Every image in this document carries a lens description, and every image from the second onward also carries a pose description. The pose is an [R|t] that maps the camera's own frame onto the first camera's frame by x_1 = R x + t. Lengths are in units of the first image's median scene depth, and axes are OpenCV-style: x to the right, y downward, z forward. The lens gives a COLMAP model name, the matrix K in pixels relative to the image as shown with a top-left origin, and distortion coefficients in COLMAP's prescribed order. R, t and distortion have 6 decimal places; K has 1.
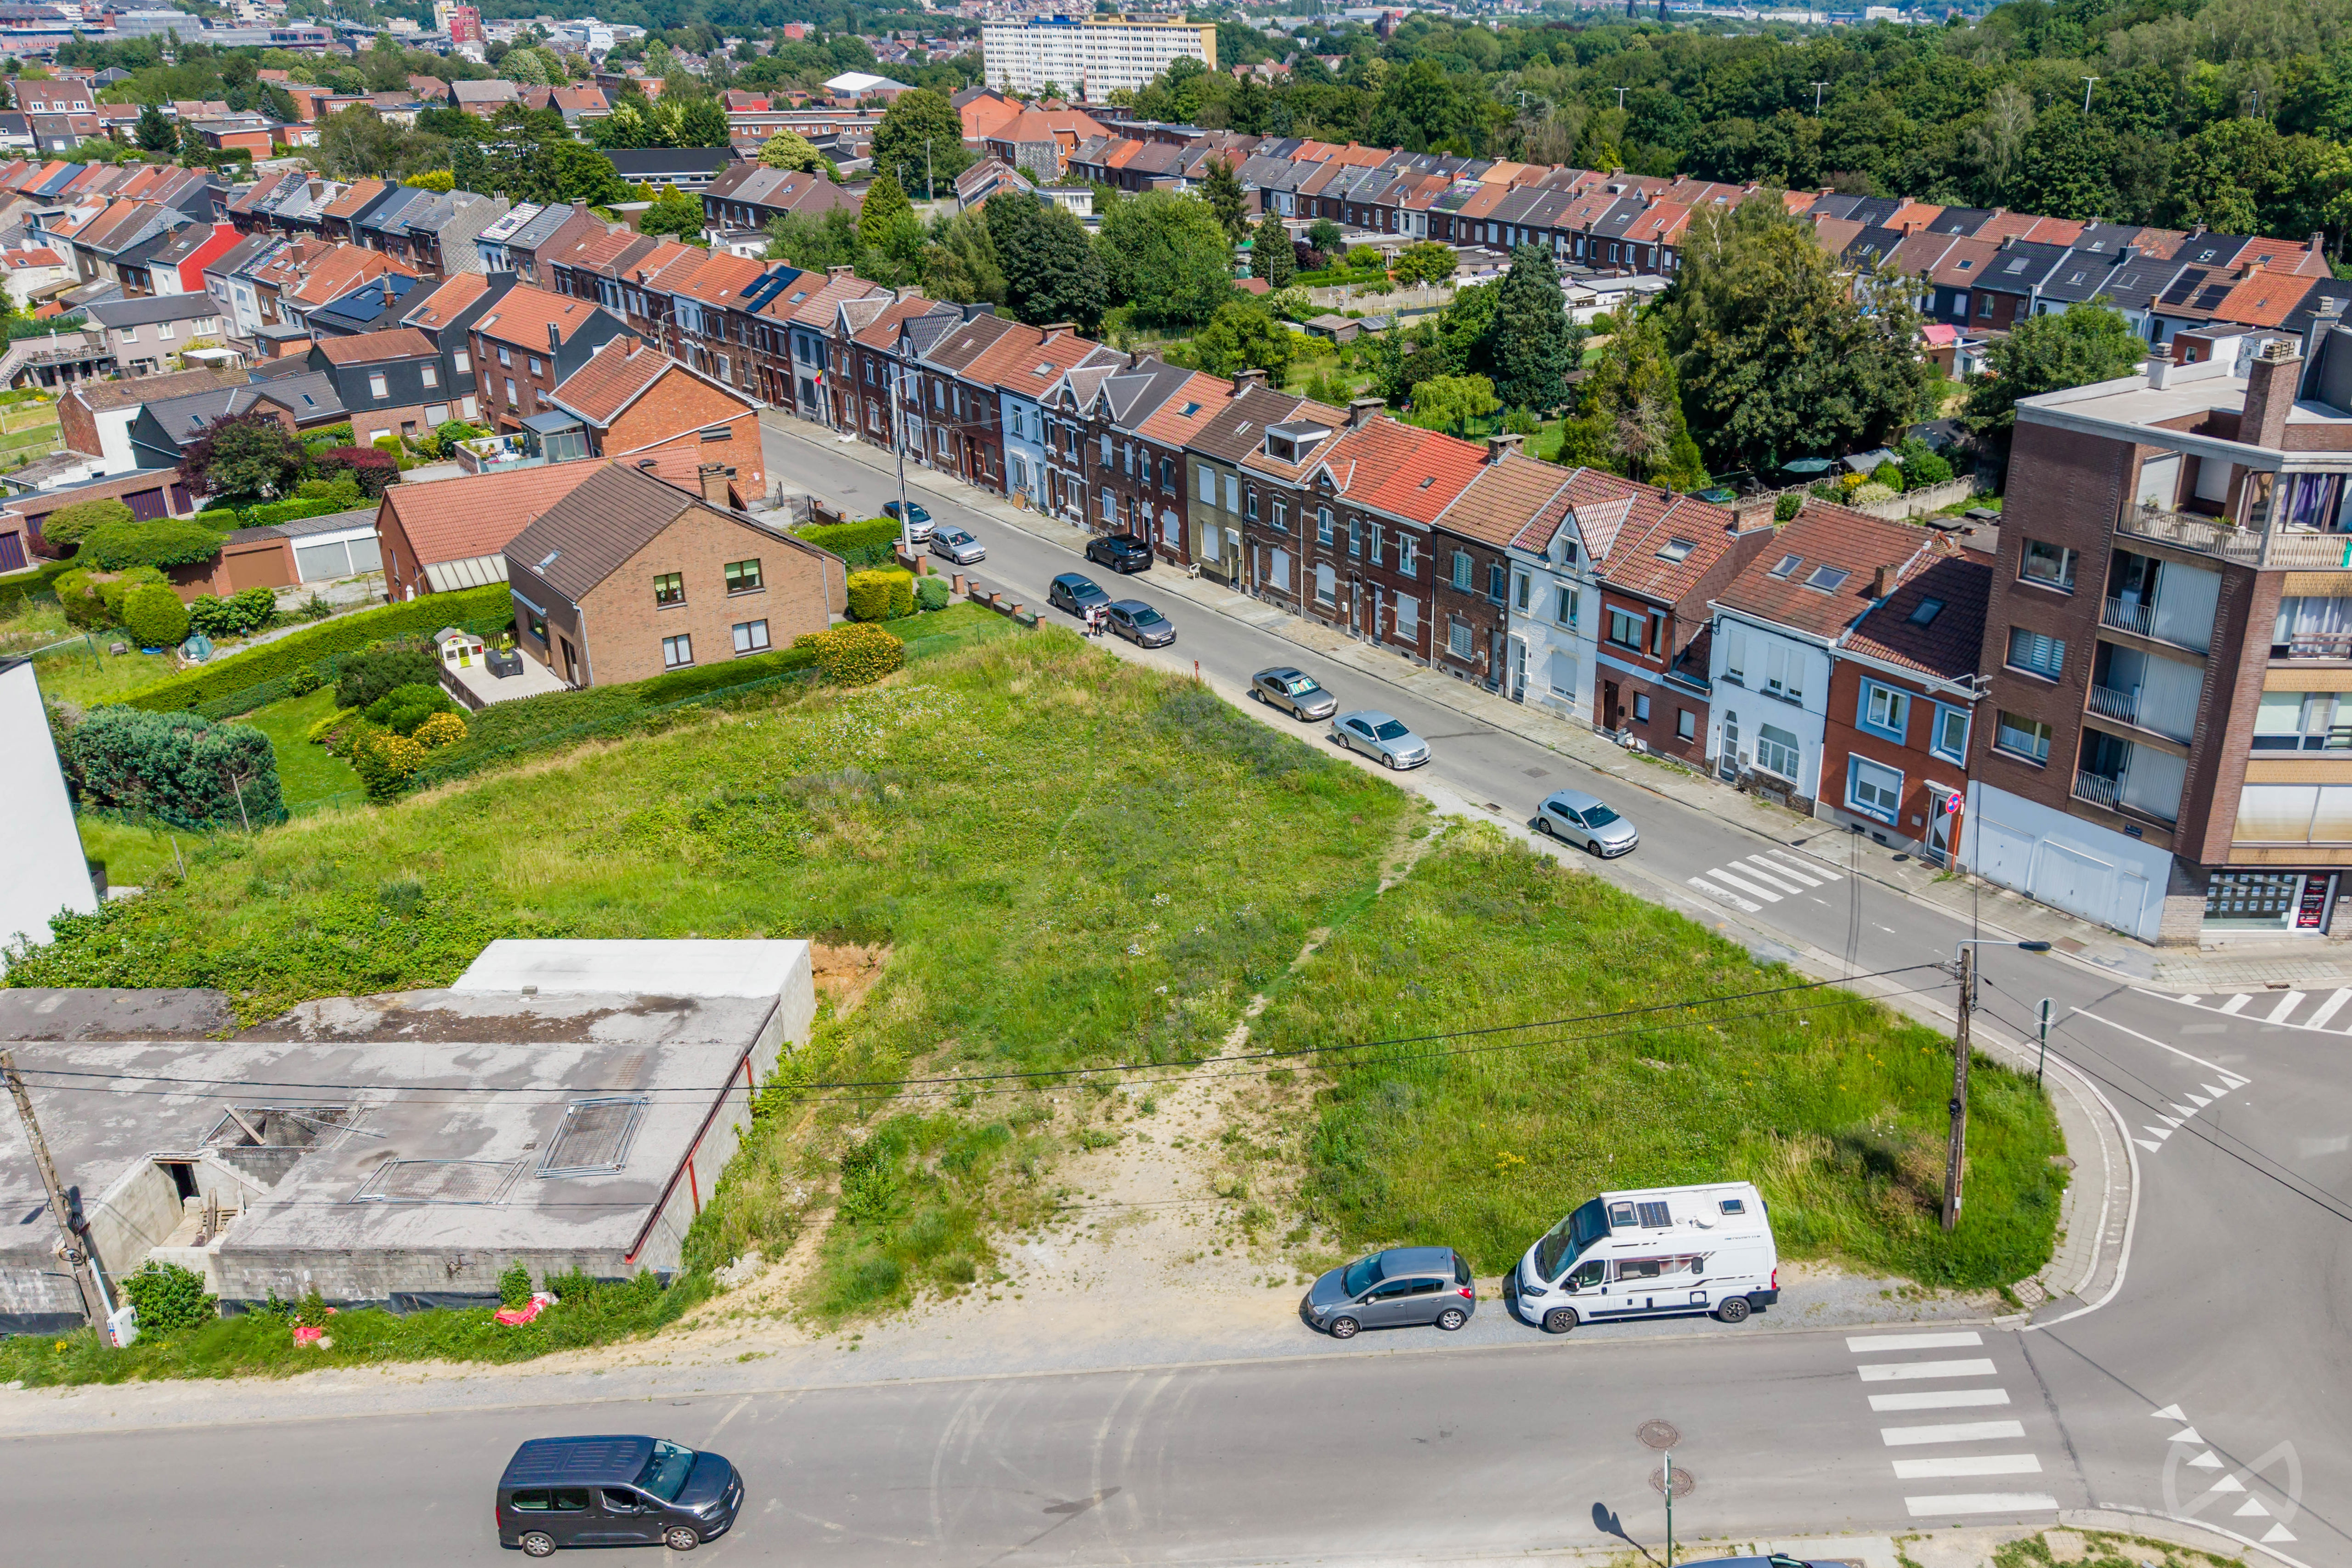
lens RADIAL K [[1917.1, 0, 1398.8], [0, 1917.1, 786.7], [0, 0, 1]] dist [0.048376, -0.053150]
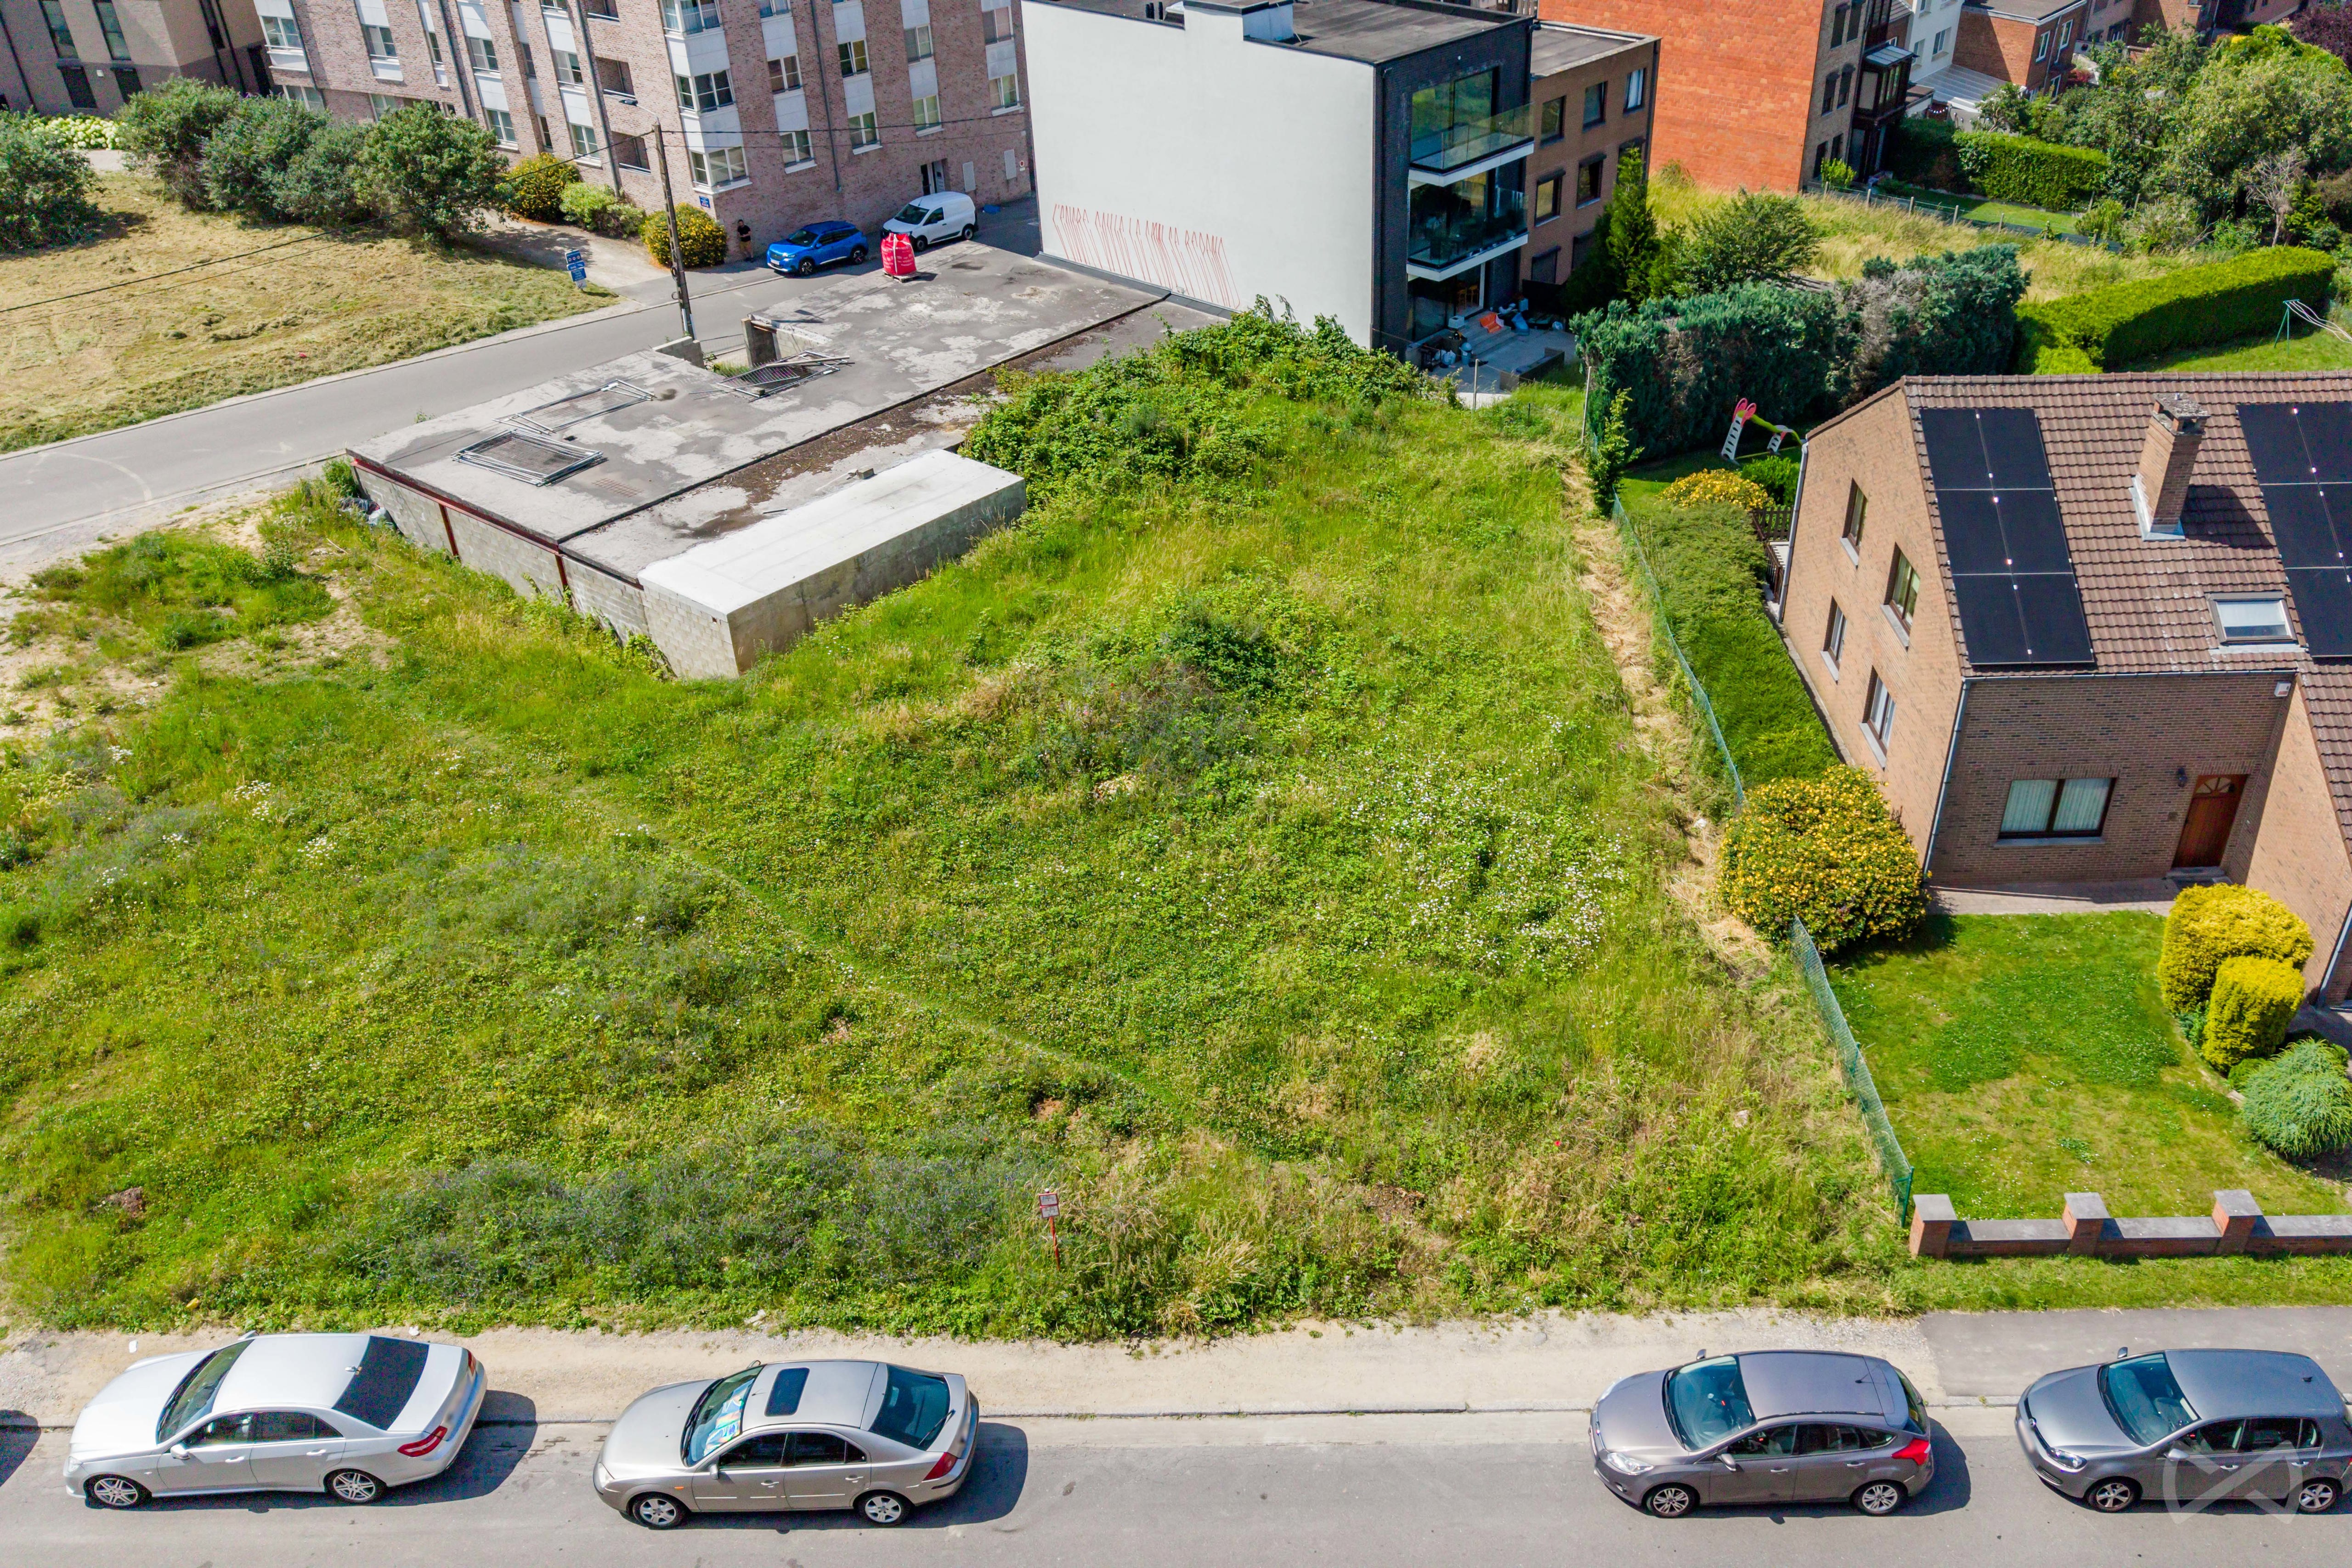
lens RADIAL K [[1967.5, 0, 1338.2], [0, 1967.5, 728.0], [0, 0, 1]] dist [0.009871, -0.005692]
pose [[-0.613857, 0.393245, -0.684498, 0.060912], [-0.316002, 0.672184, 0.669561, -0.362867], [0.723410, 0.627318, -0.288358, 1.103083]]
